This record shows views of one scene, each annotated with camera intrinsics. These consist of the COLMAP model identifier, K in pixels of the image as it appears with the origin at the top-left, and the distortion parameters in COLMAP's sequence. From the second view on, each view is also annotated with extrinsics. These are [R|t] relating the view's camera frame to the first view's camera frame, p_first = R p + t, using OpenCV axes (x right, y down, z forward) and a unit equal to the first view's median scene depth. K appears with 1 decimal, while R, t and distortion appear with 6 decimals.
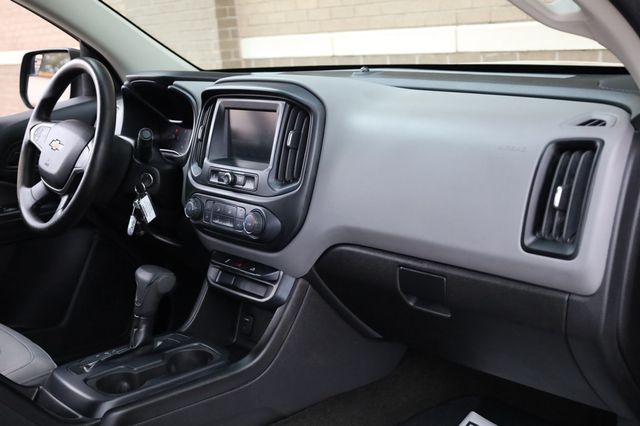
lens RADIAL K [[843.8, 0, 320.0], [0, 843.8, 213.0], [0, 0, 1]] dist [-0.021438, -0.019116]
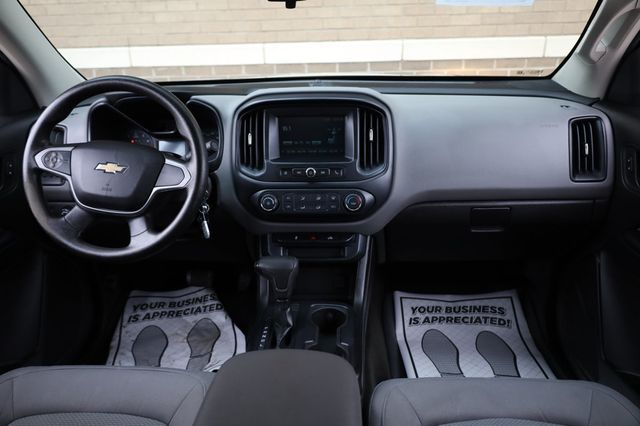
lens RADIAL K [[499.9, 0, 320.0], [0, 499.9, 213.0], [0, 0, 1]] dist [0.002140, 0.003686]
pose [[0.688698, -0.210709, 0.693756, -0.549664], [0.140652, 0.977490, 0.157259, -0.084626], [-0.711275, -0.010725, 0.702832, 0.408726]]
